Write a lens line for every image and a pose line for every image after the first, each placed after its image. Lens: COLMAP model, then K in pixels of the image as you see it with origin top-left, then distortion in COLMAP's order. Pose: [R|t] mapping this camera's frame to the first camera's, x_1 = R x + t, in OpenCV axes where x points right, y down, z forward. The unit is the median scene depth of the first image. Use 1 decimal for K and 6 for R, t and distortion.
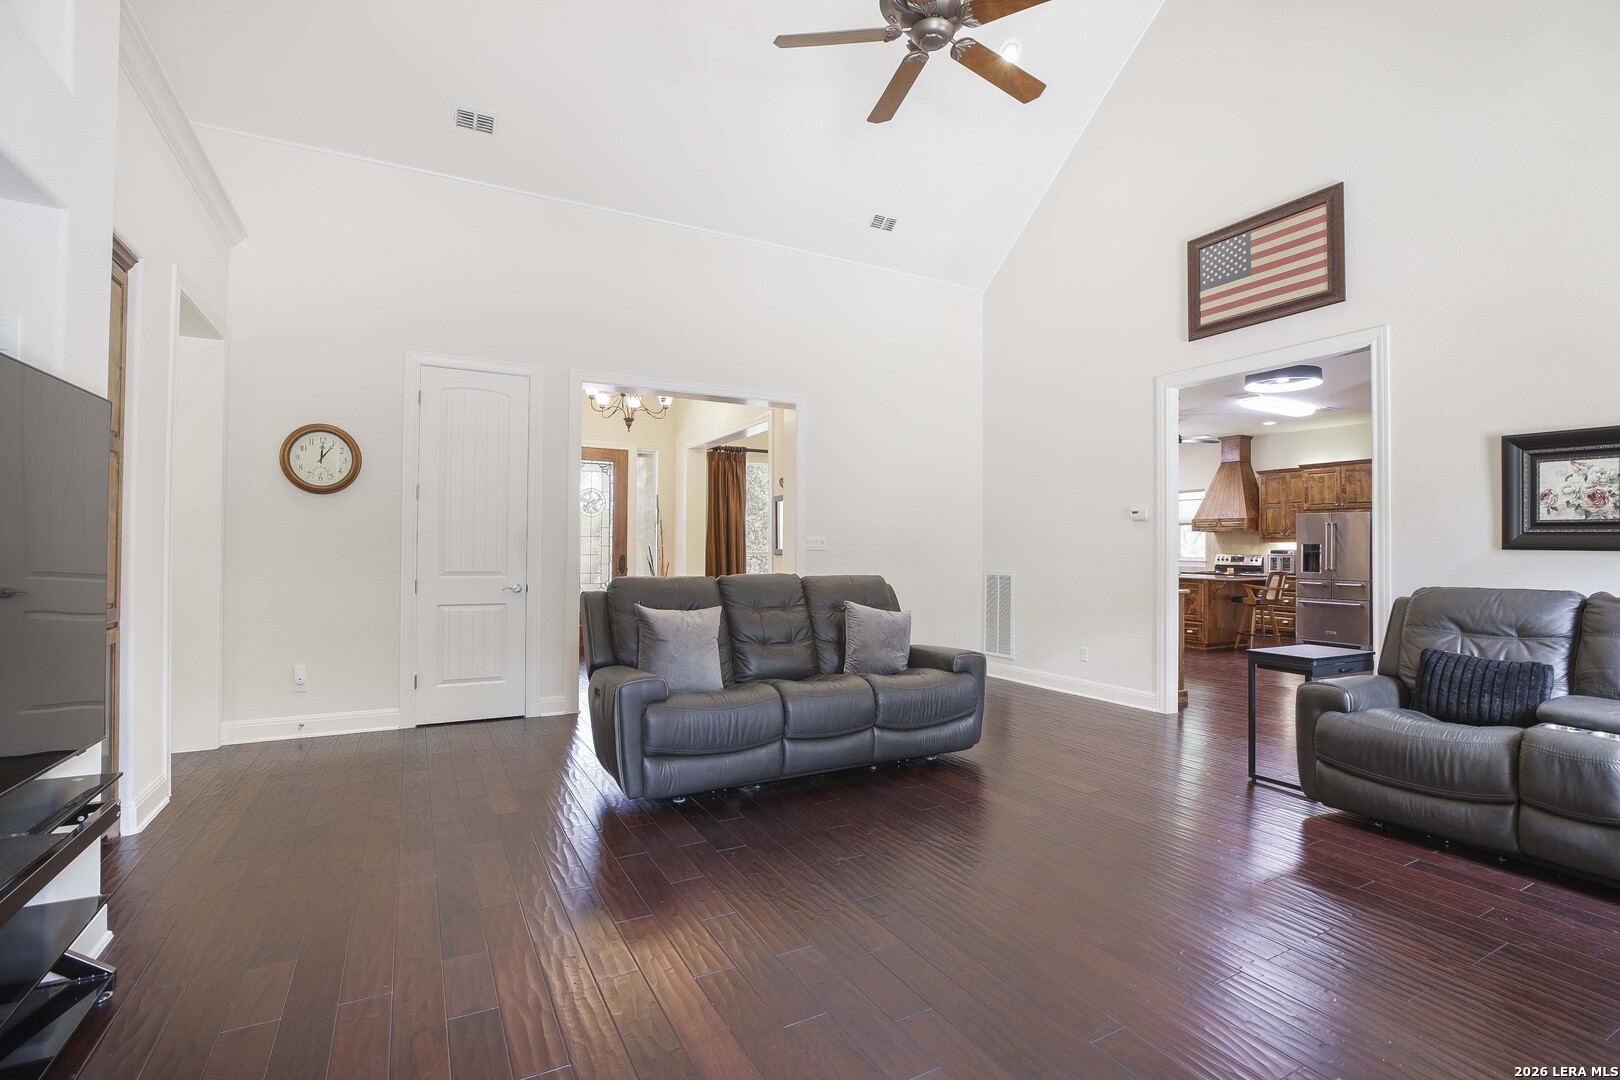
lens RADIAL K [[749.8, 0, 800.6], [0, 749.8, 542.4], [0, 0, 1]] dist [-0.021630, 0.004251]
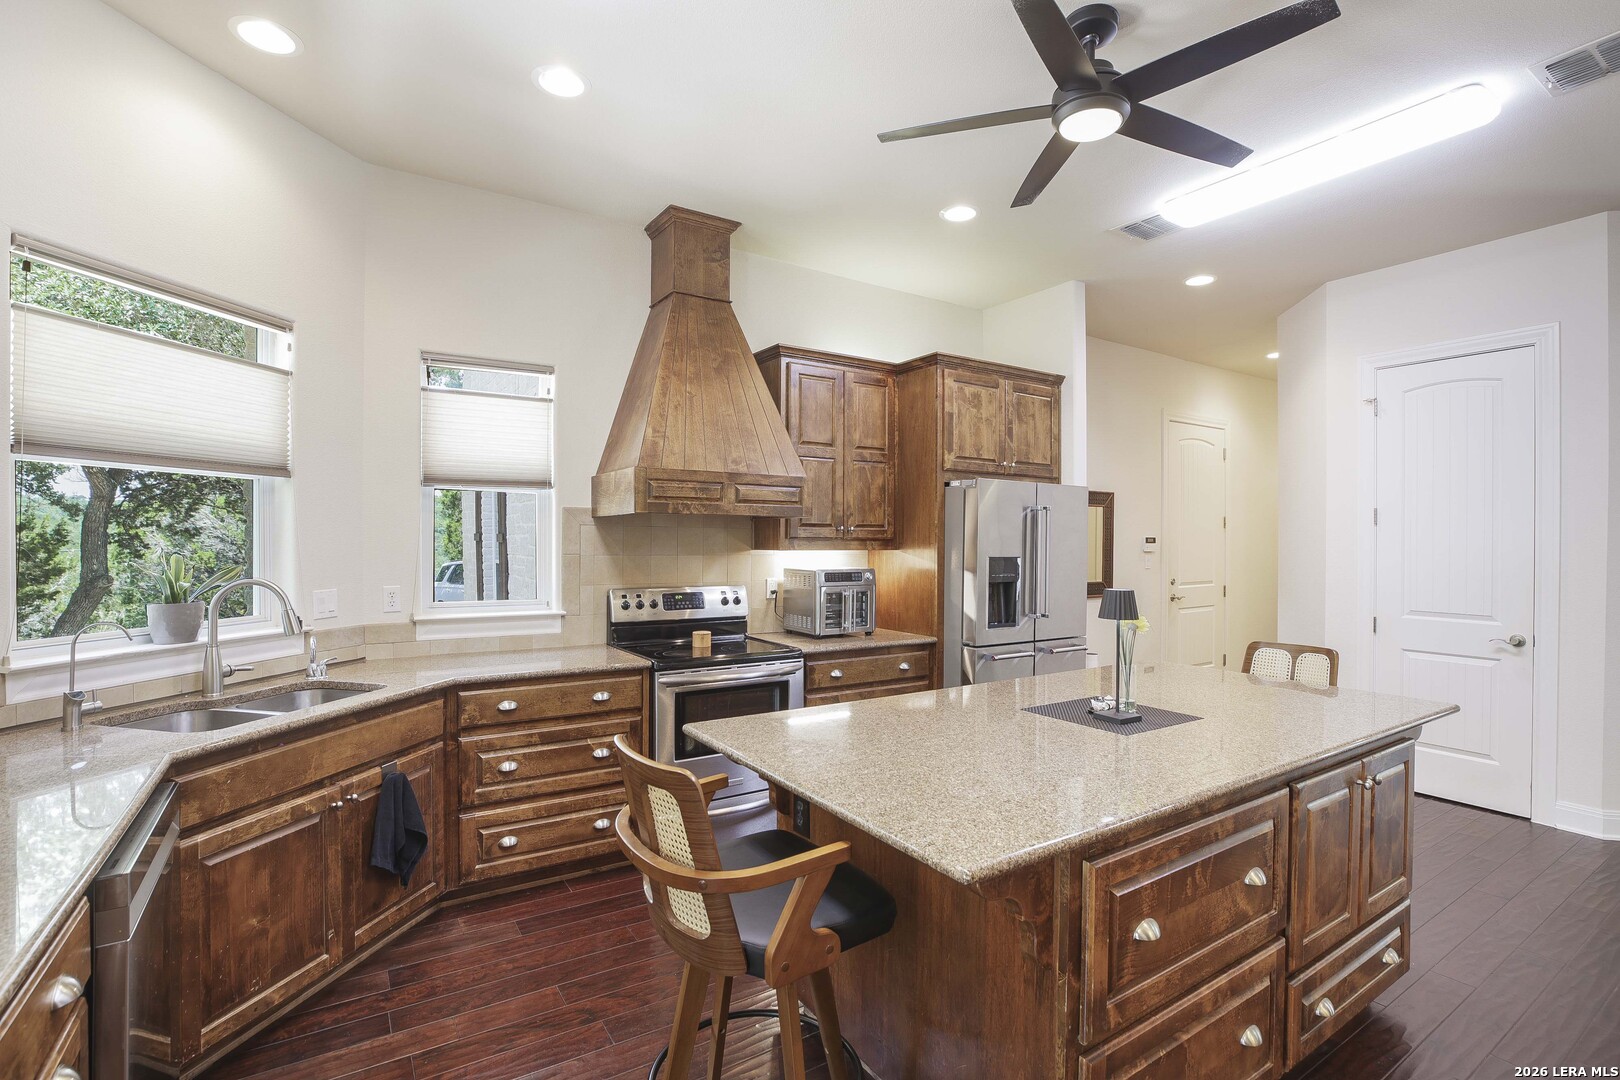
lens RADIAL K [[749.8, 0, 822.1], [0, 749.8, 536.2], [0, 0, 1]] dist [-0.021630, 0.004251]
pose [[-0.090764, -0.003125, 0.995868, 0.269235], [-0.012973, 0.999914, 0.001956, -0.007784], [-0.995788, -0.012742, -0.090797, 1.023221]]
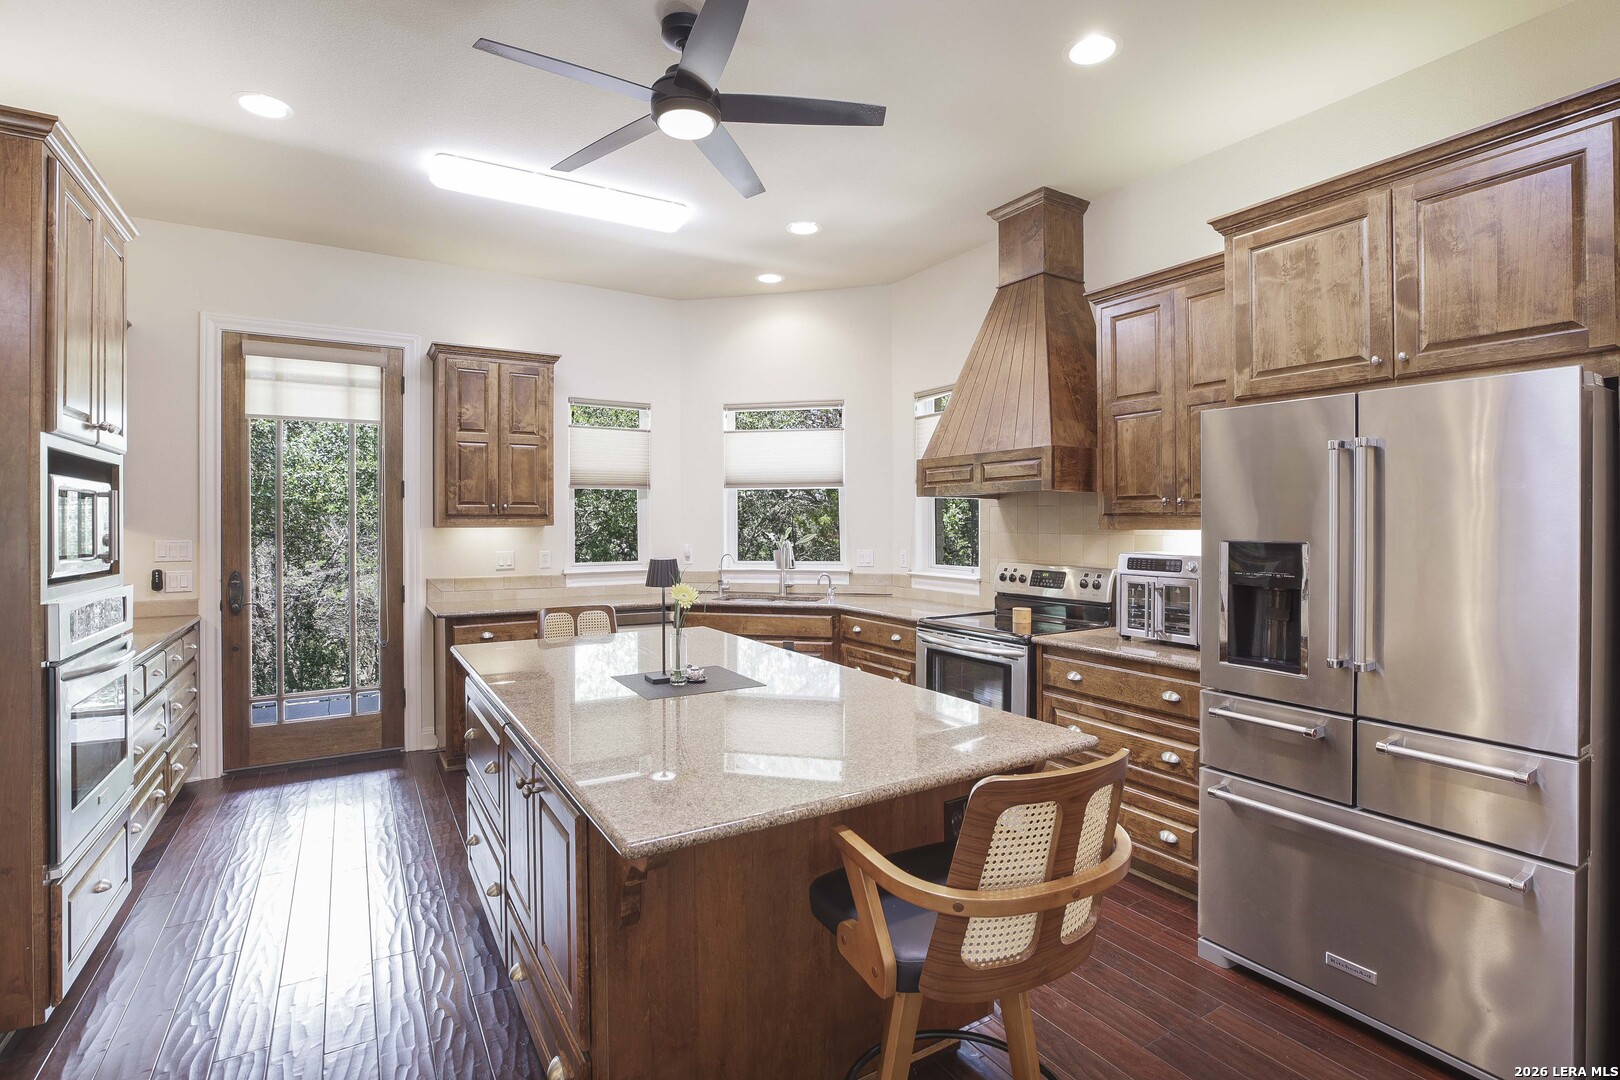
lens RADIAL K [[749.8, 0, 849.7], [0, 749.8, 520.2], [0, 0, 1]] dist [-0.021630, 0.004251]
pose [[0.993774, -0.007457, 0.111162, 0.488554], [0.007306, 0.999972, 0.001769, -0.005095], [-0.111172, -0.000946, 0.993801, 0.718146]]
